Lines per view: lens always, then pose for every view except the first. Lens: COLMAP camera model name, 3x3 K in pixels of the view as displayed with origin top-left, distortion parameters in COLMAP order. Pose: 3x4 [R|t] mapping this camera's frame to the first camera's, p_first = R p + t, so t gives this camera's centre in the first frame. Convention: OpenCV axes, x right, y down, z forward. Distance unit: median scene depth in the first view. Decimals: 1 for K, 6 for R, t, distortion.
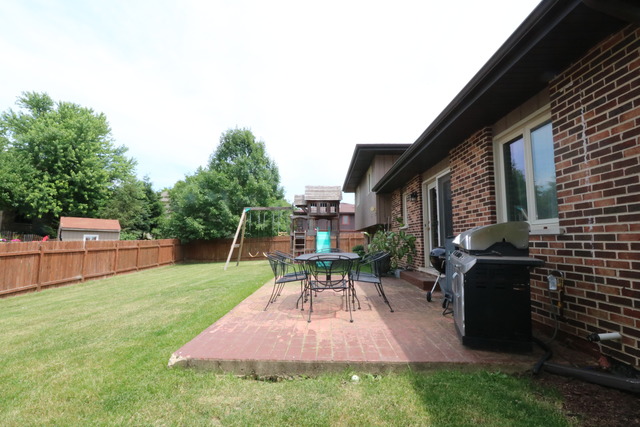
lens RADIAL K [[301.6, 0, 320.3], [0, 301.6, 214.6], [0, 0, 1]] dist [-0.005314, -0.009774]
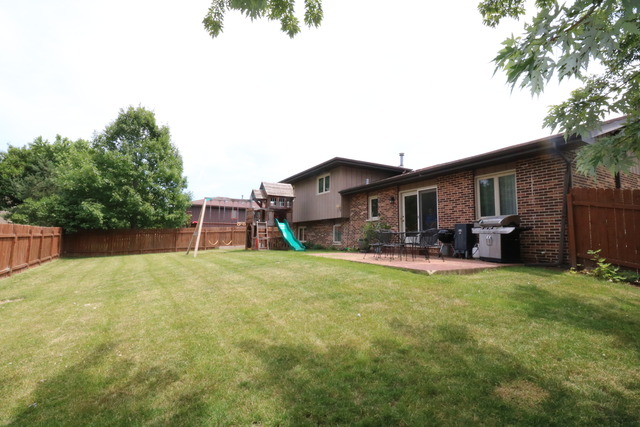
lens RADIAL K [[301.6, 0, 320.0], [0, 301.6, 211.6], [0, 0, 1]] dist [-0.005314, -0.009774]
pose [[0.863111, 0.050423, 0.502492, -0.414661], [-0.049048, 0.998669, -0.015964, 0.022910], [-0.502628, -0.010868, 0.864435, -0.082543]]
